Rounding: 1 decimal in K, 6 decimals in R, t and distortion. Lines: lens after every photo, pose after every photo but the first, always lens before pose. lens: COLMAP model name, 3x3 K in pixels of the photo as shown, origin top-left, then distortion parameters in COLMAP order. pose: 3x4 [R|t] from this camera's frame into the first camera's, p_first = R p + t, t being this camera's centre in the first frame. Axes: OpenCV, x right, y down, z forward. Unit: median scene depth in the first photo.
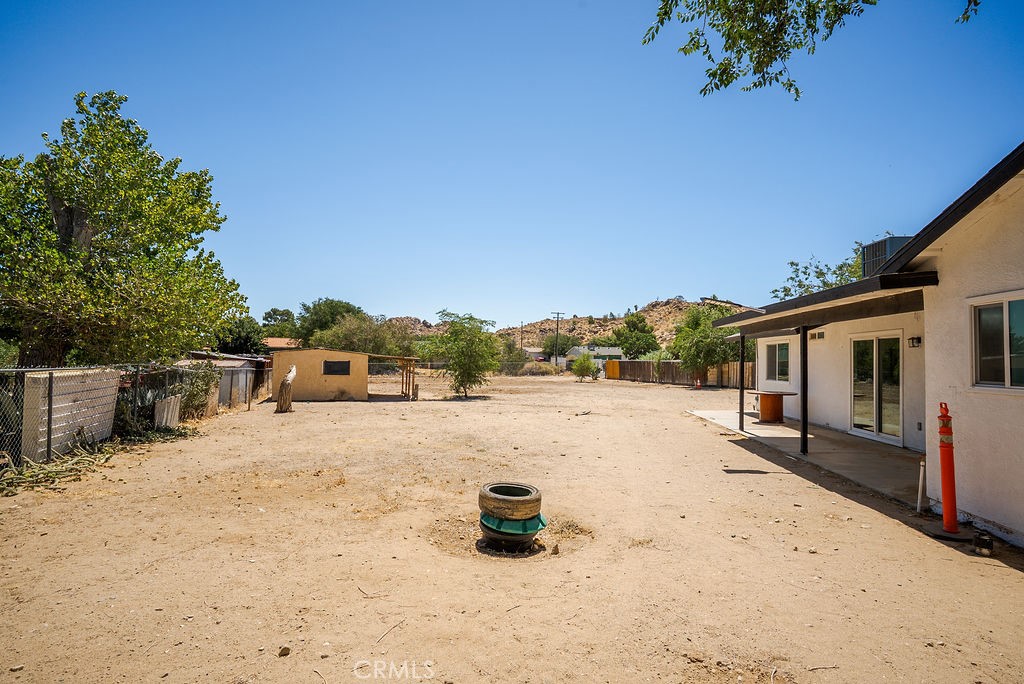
lens RADIAL K [[521.2, 0, 486.6], [0, 521.2, 358.4], [0, 0, 1]] dist [-0.015203, 0.000873]
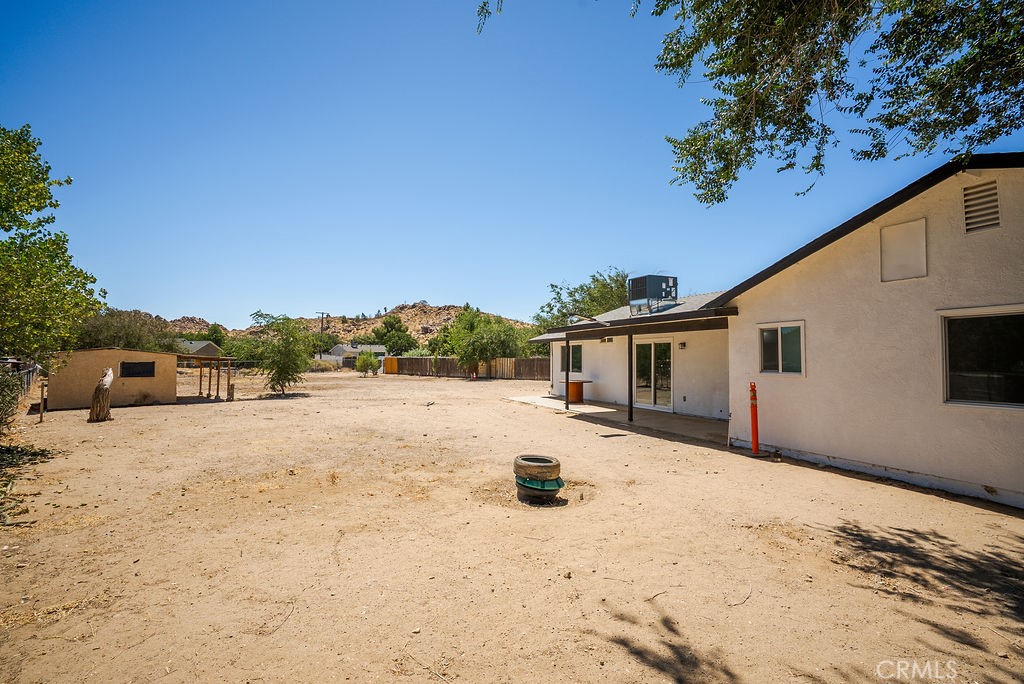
lens RADIAL K [[474.7, 0, 483.1], [0, 474.7, 359.1], [0, 0, 1]] dist [-0.044352, 0.000253]
pose [[0.885938, -0.012373, 0.463639, -0.122047], [0.008302, 0.999907, 0.010820, -0.003594], [-0.463730, -0.005737, 0.885958, -0.001509]]
